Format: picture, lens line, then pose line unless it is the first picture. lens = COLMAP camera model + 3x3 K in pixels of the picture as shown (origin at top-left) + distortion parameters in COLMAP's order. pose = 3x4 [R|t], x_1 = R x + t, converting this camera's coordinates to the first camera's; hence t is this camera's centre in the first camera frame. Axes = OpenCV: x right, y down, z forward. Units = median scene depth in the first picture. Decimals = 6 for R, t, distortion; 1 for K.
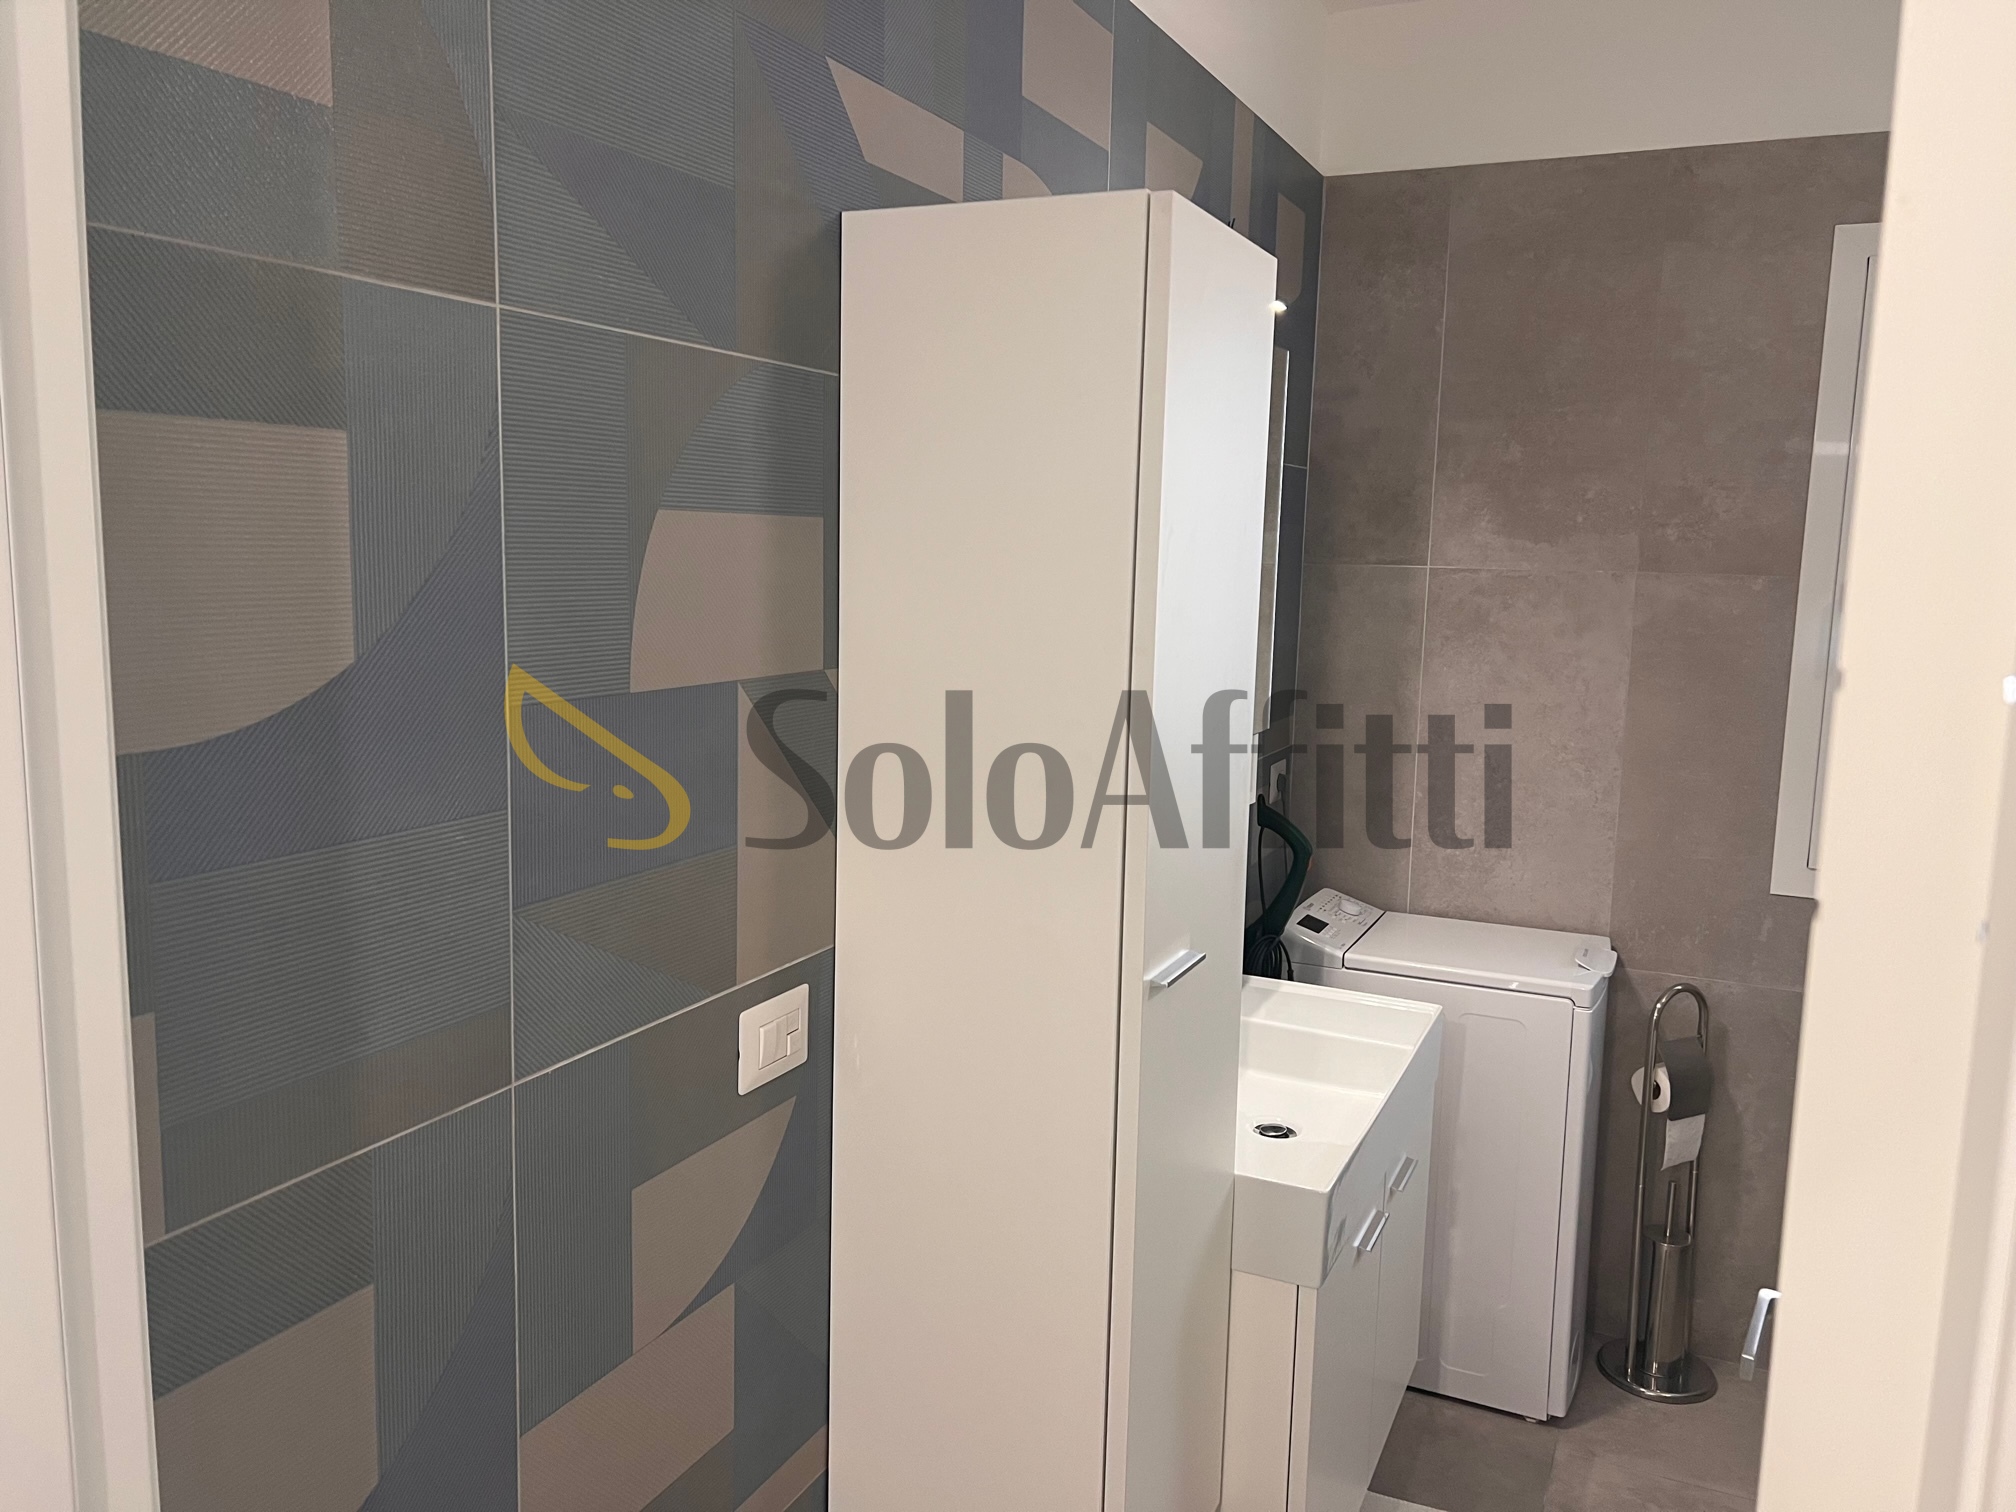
lens RADIAL K [[1520.0, 0, 1007.5], [0, 1520.0, 749.4], [0, 0, 1]] dist [0.068371, -0.086731]
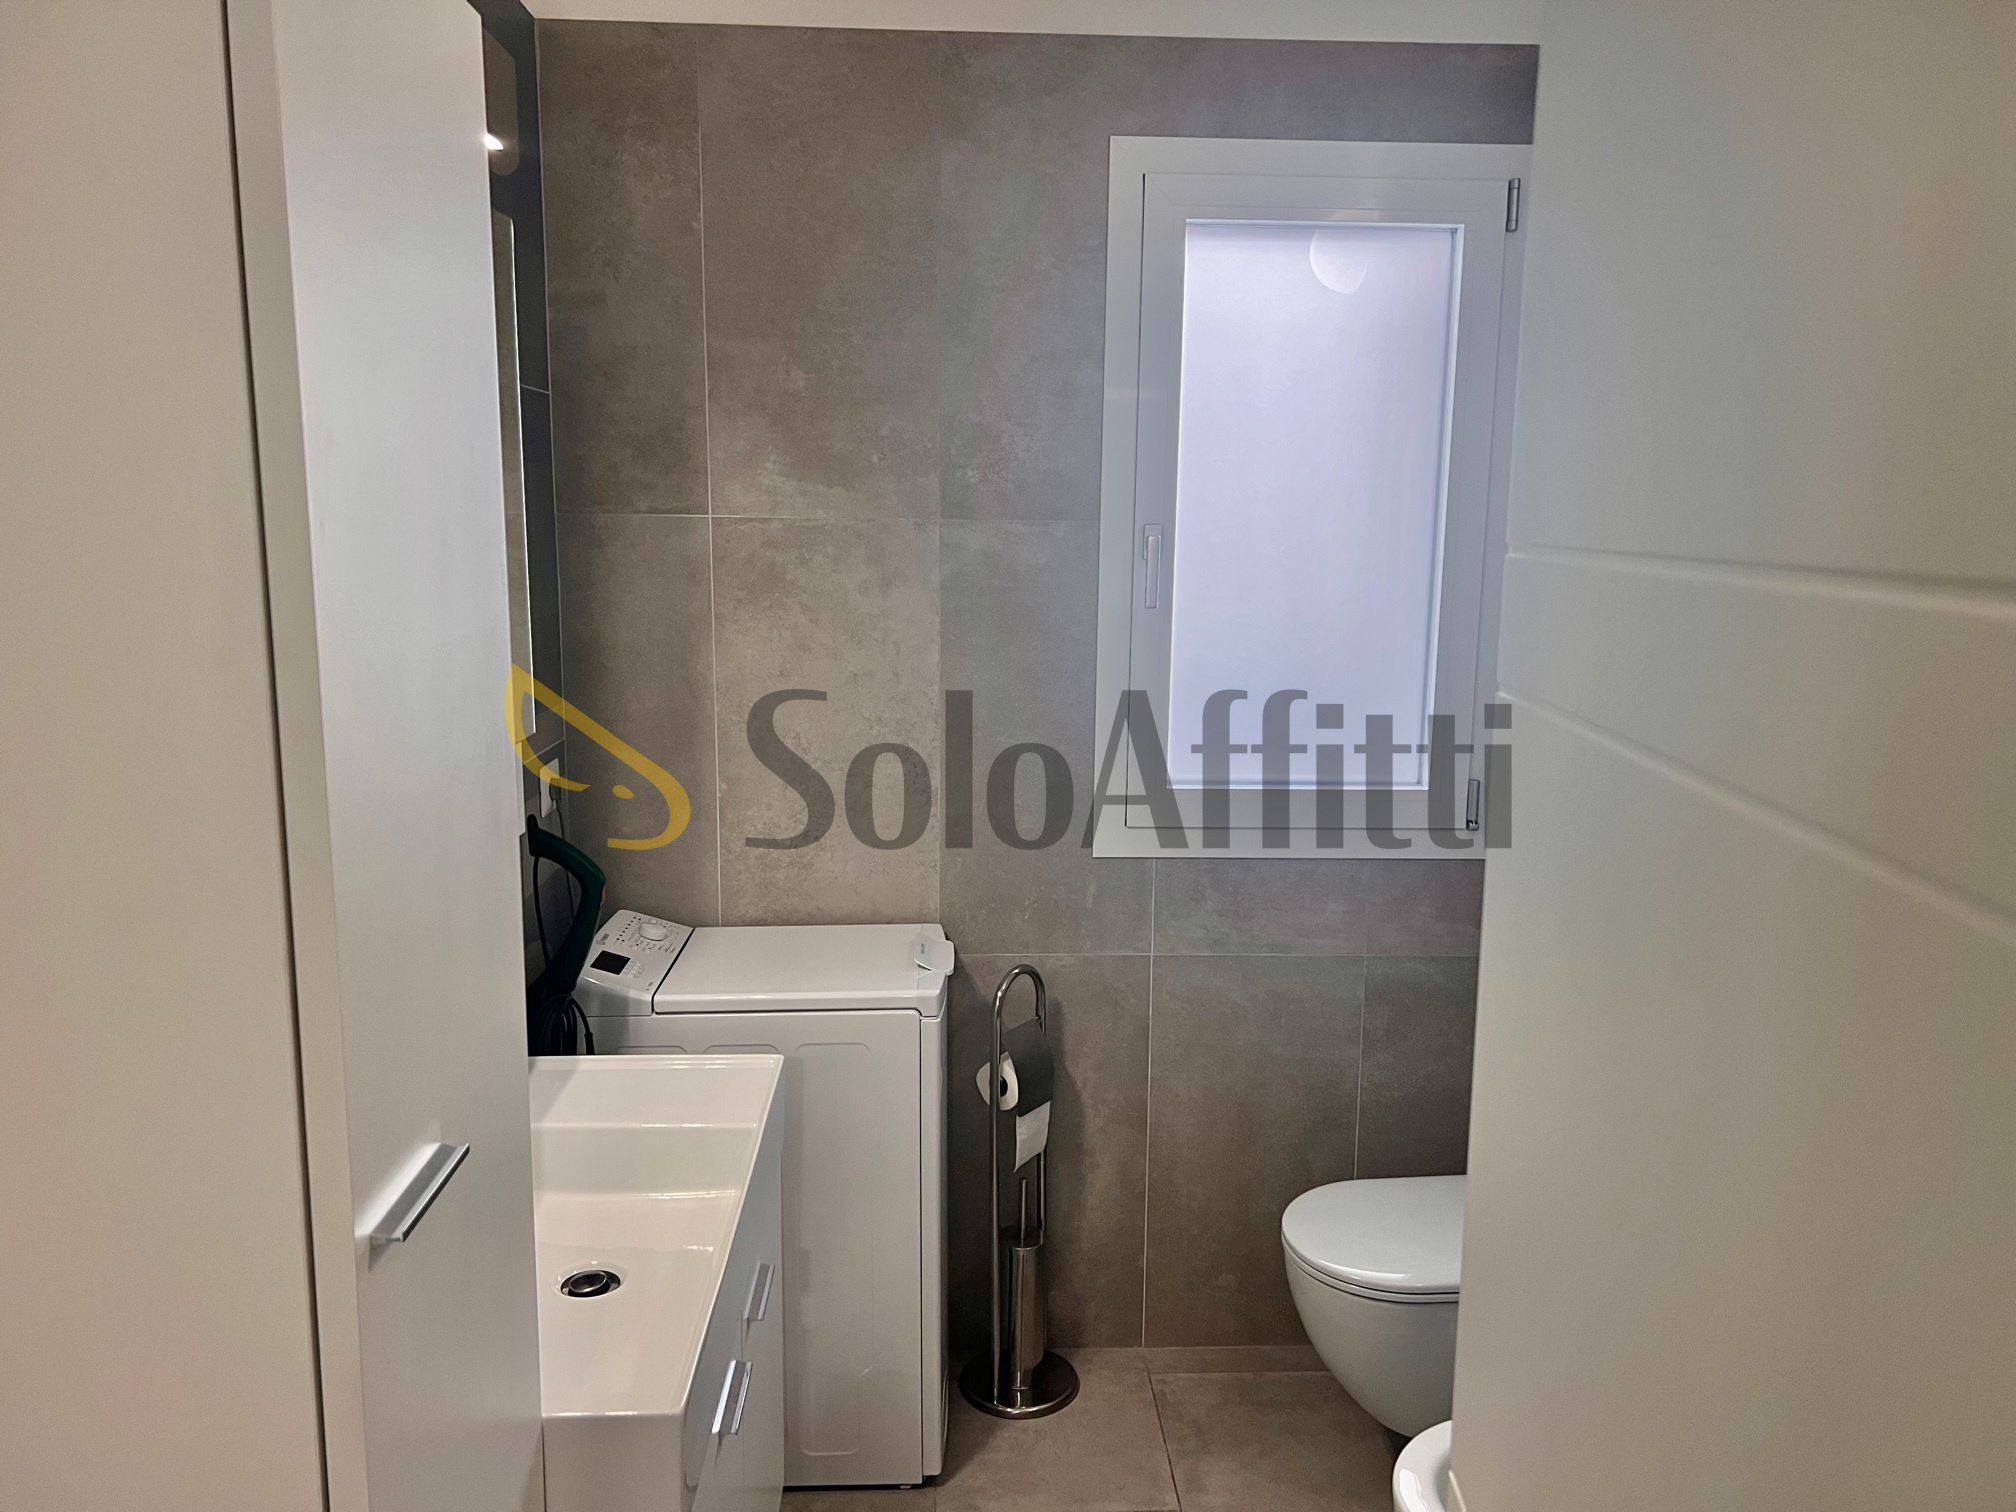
lens RADIAL K [[1520.0, 0, 1023.9], [0, 1520.0, 762.3], [0, 0, 1]] dist [0.068371, -0.086731]
pose [[0.882247, -0.090688, 0.461970, 0.029909], [0.073867, 0.995783, 0.054412, -0.018855], [-0.464956, -0.013880, 0.885225, 0.188223]]
